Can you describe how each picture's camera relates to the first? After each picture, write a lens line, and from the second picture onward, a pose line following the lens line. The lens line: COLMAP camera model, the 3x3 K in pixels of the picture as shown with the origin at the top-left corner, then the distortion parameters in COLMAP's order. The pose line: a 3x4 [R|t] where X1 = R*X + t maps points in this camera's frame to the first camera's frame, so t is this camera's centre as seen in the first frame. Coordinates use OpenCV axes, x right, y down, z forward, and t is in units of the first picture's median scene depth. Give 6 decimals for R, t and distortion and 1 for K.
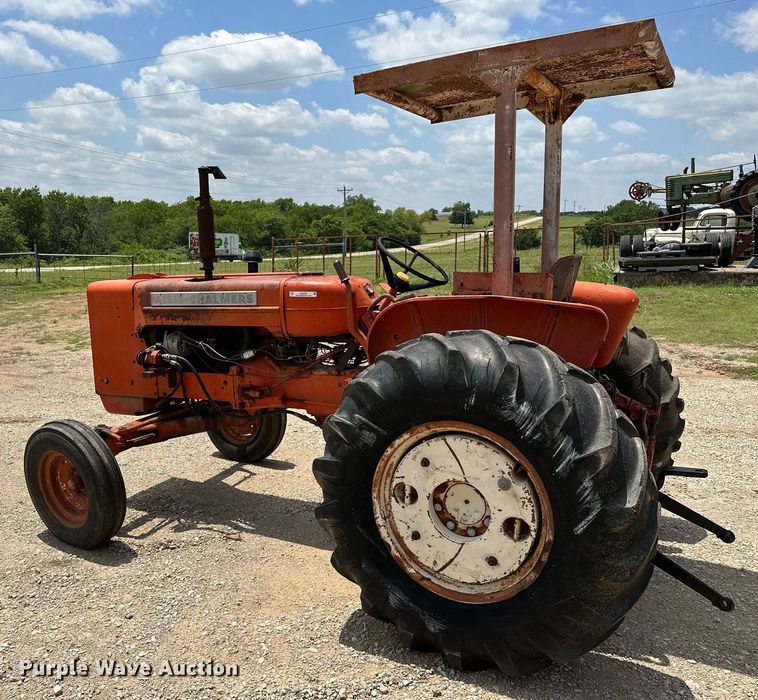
lens RADIAL K [[696.4, 0, 312.8], [0, 696.4, 351.0], [0, 0, 1]] dist [0.113804, -0.164159]
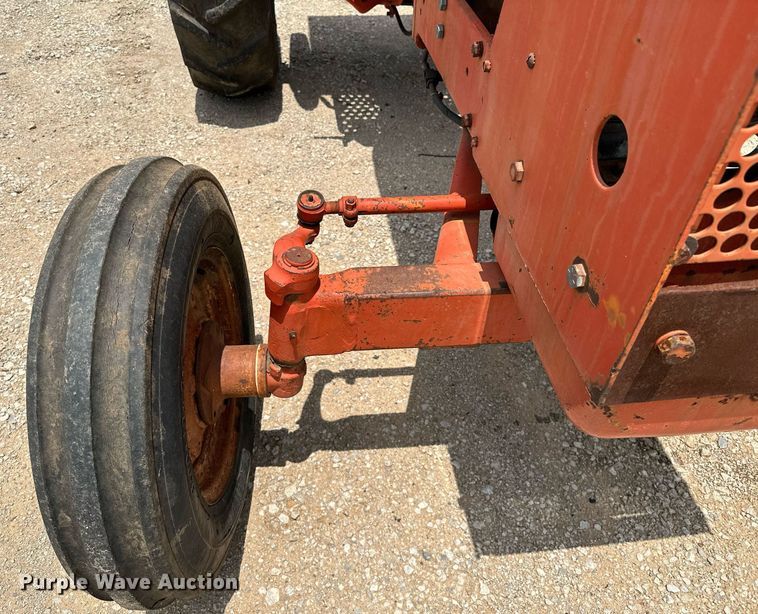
lens RADIAL K [[573.5, 0, 353.7], [0, 573.5, 309.6], [0, 0, 1]] dist [0.099383, -0.163027]
pose [[-0.592529, -0.533345, 0.603700, -0.325861], [0.131362, 0.675420, 0.725639, -0.086576], [-0.794767, 0.509265, -0.330145, 1.333338]]
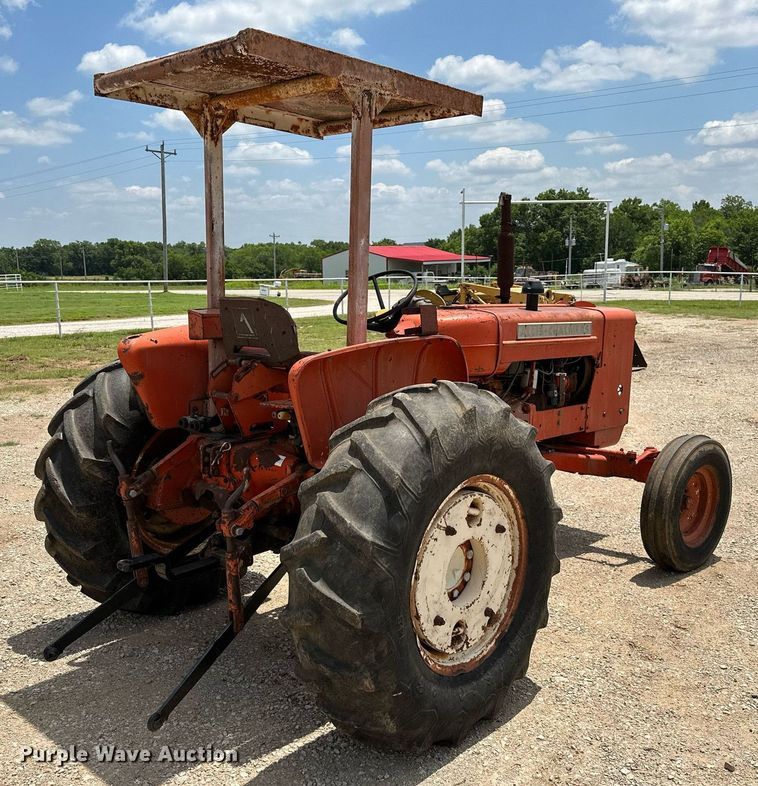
lens RADIAL K [[822.3, 0, 350.2], [0, 822.3, 392.4], [0, 0, 1]] dist [0.156044, -0.303025]
pose [[-0.234195, 0.165825, -0.957943, 1.060419], [-0.143476, 0.968661, 0.202757, -0.199264], [0.961544, 0.184926, -0.203064, 1.083700]]
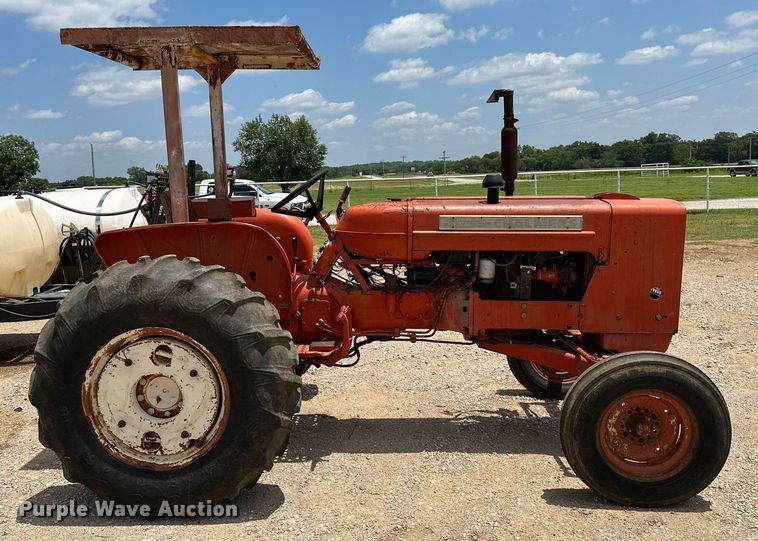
lens RADIAL K [[649.9, 0, 361.2], [0, 649.9, 261.4], [0, 0, 1]] dist [0.139296, -0.255402]
pose [[-0.880830, 0.116321, -0.458920, 0.501400], [-0.020950, 0.958820, 0.283241, -0.291727], [0.472968, 0.259101, -0.842121, 1.778358]]
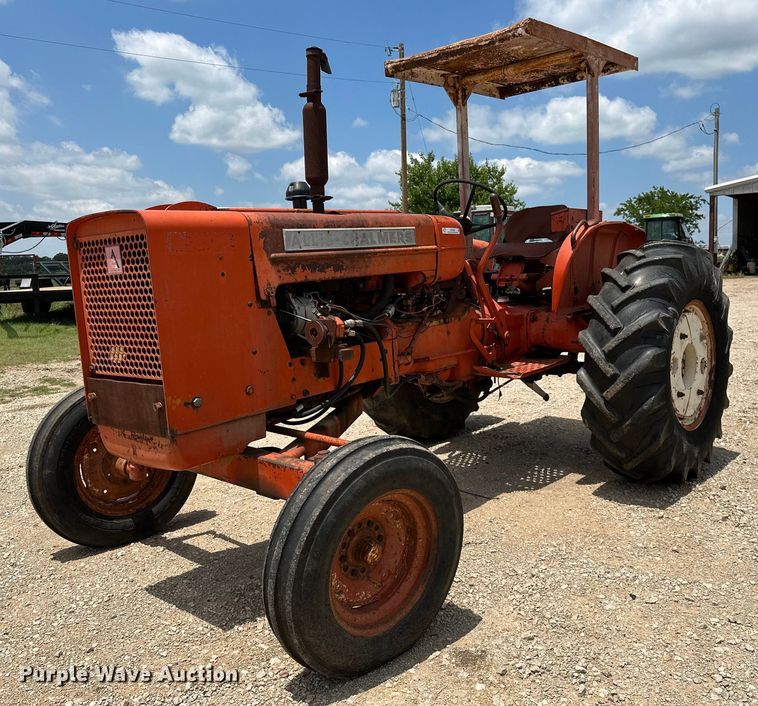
lens RADIAL K [[725.1, 0, 394.3], [0, 725.1, 353.1], [0, 0, 1]] dist [0.048390, -0.005670]
pose [[0.180776, -0.100169, 0.978410, -0.877088], [0.182466, 0.980946, 0.066716, -0.002749], [-0.966450, 0.166466, 0.195609, 0.837369]]
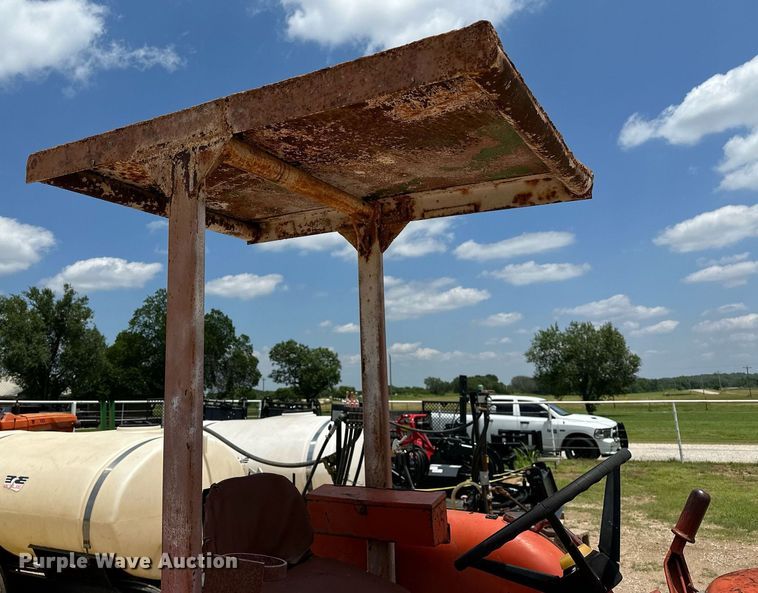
lens RADIAL K [[641.1, 0, 295.3], [0, 641.1, 245.8], [0, 0, 1]] dist [0.125674, -0.200843]
pose [[-0.998320, 0.047323, 0.033442, 0.235365], [0.045197, 0.997070, -0.061712, -0.236248], [-0.036265, -0.060097, -0.997534, 1.240545]]
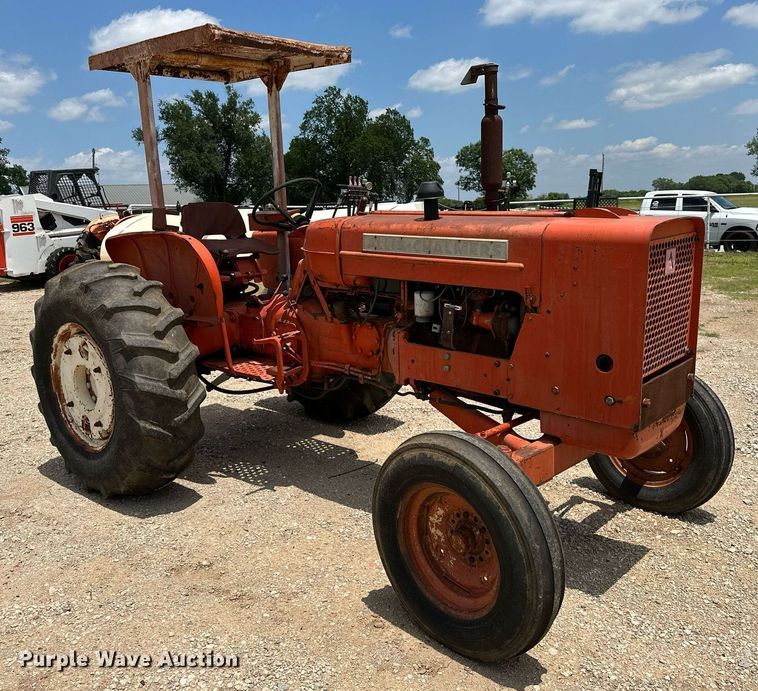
lens RADIAL K [[720.0, 0, 383.8], [0, 720.0, 335.2], [0, 0, 1]] dist [0.183686, -0.388364]
pose [[-0.977857, 0.023013, 0.208004, -0.202194], [0.090906, 0.941972, 0.323148, -0.255180], [-0.188497, 0.334901, -0.923206, 1.850039]]
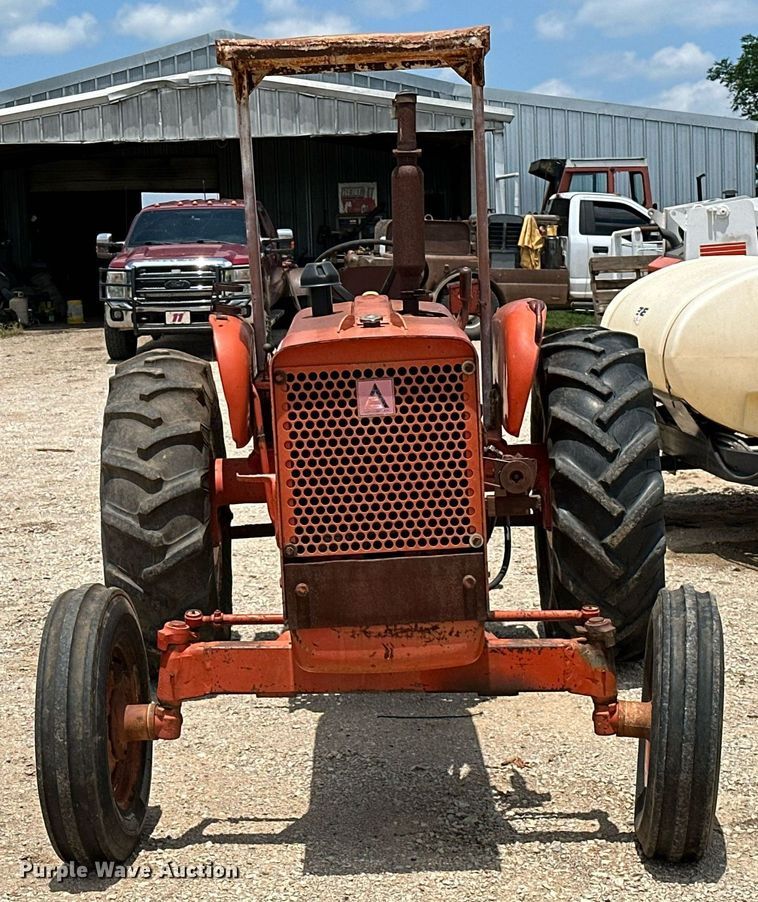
lens RADIAL K [[2014.1, 0, 379.0], [0, 2014.1, 451.0], [0, 0, 1]] dist [0.075839, 0.408907]
pose [[-0.506500, -0.047764, 0.860916, -1.407774], [0.183594, 0.969594, 0.161807, -0.251932], [-0.842467, 0.240015, -0.482330, 1.782515]]
